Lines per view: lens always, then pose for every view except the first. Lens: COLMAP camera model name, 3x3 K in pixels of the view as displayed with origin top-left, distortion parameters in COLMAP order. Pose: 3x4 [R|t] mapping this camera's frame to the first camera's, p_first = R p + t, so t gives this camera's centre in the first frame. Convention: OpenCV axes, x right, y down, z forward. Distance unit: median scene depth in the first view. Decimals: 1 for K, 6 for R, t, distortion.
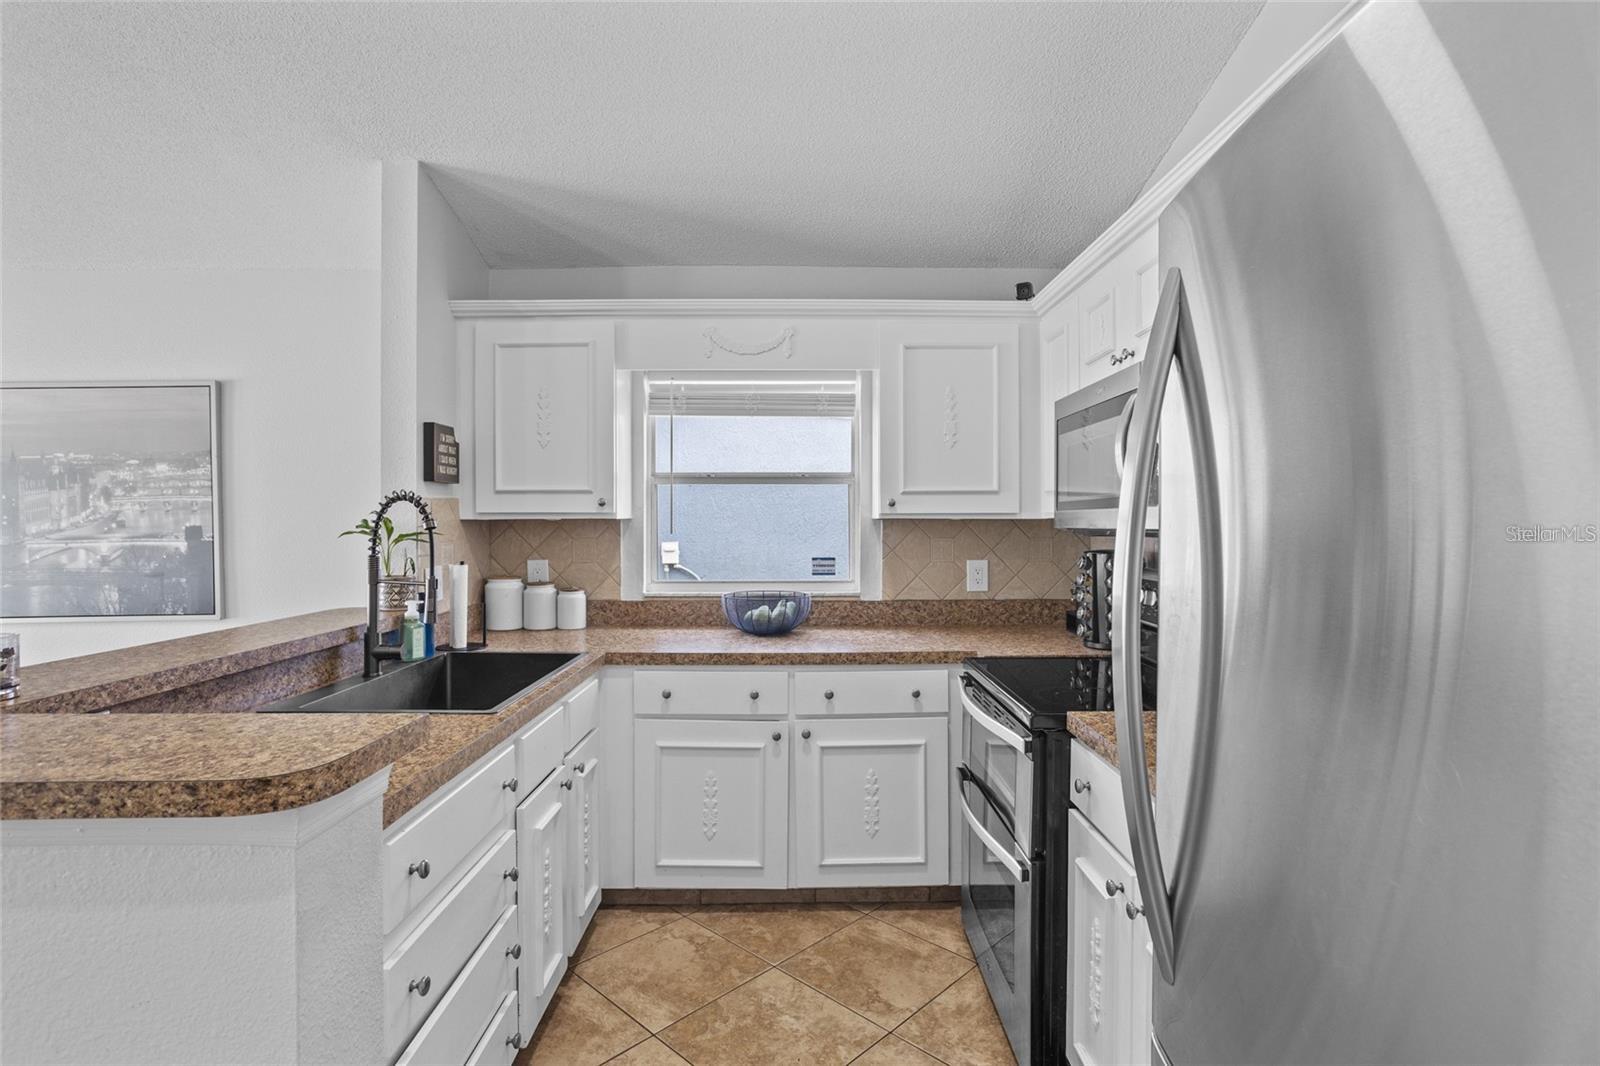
lens RADIAL K [[783.6, 0, 799.7], [0, 783.6, 520.3], [0, 0, 1]] dist [-0.038059, 0.000279]
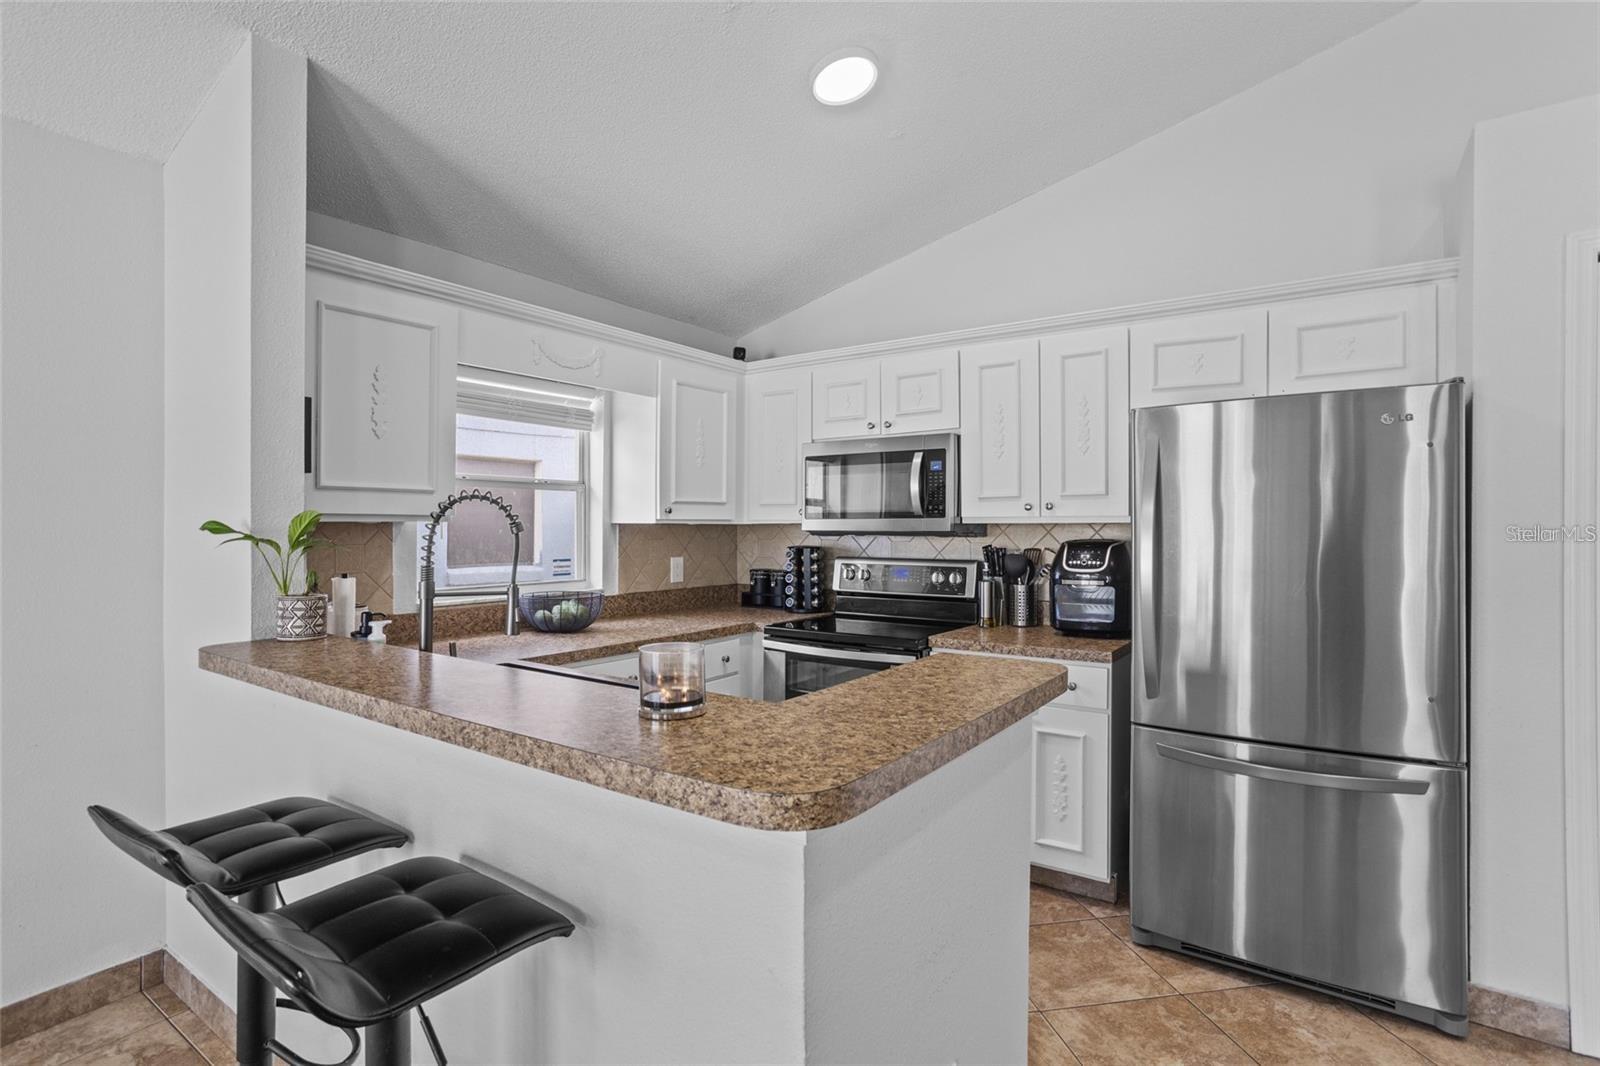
lens RADIAL K [[783.6, 0, 803.3], [0, 783.6, 532.4], [0, 0, 1]] dist [-0.038059, 0.000279]
pose [[0.580568, -0.003930, 0.814202, -0.744235], [-0.005280, 0.999949, 0.008592, -0.000049], [-0.814194, -0.009287, 0.580518, 0.129485]]
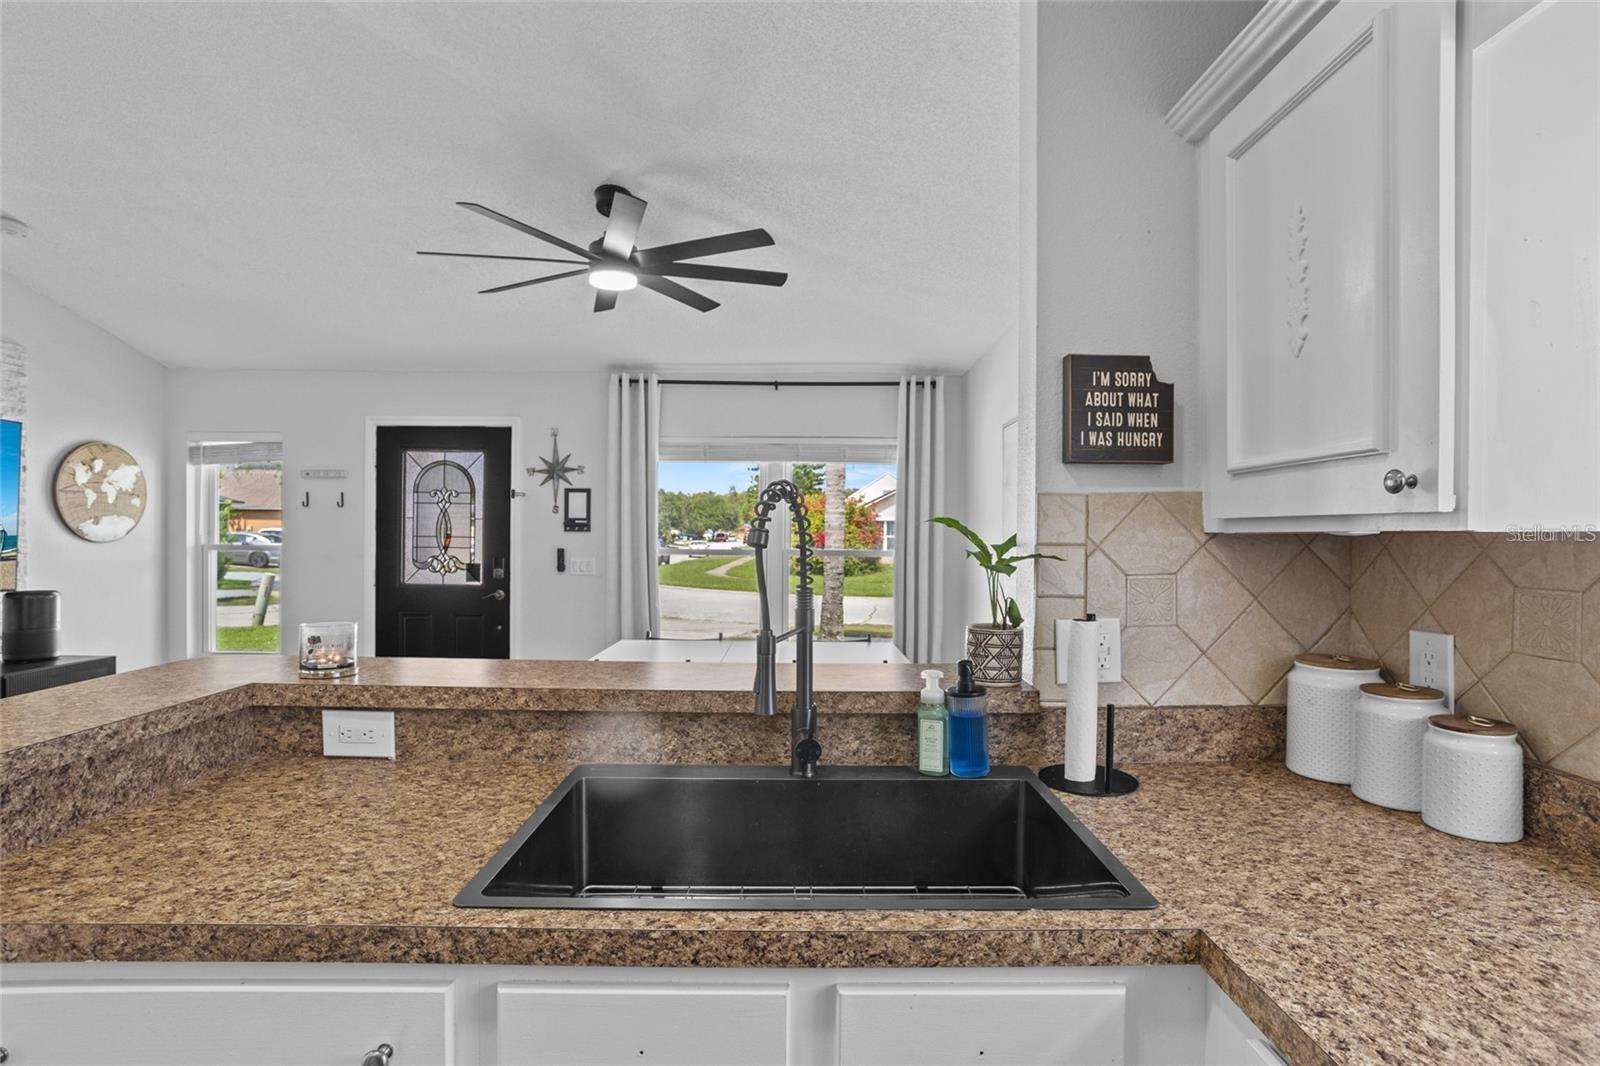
lens RADIAL K [[783.6, 0, 793.9], [0, 783.6, 538.9], [0, 0, 1]] dist [-0.038059, 0.000279]
pose [[-0.015449, 0.004572, -0.999870, 0.073105], [-0.004371, 0.999980, 0.004640, 0.001238], [0.999871, 0.004442, -0.015429, 0.739734]]
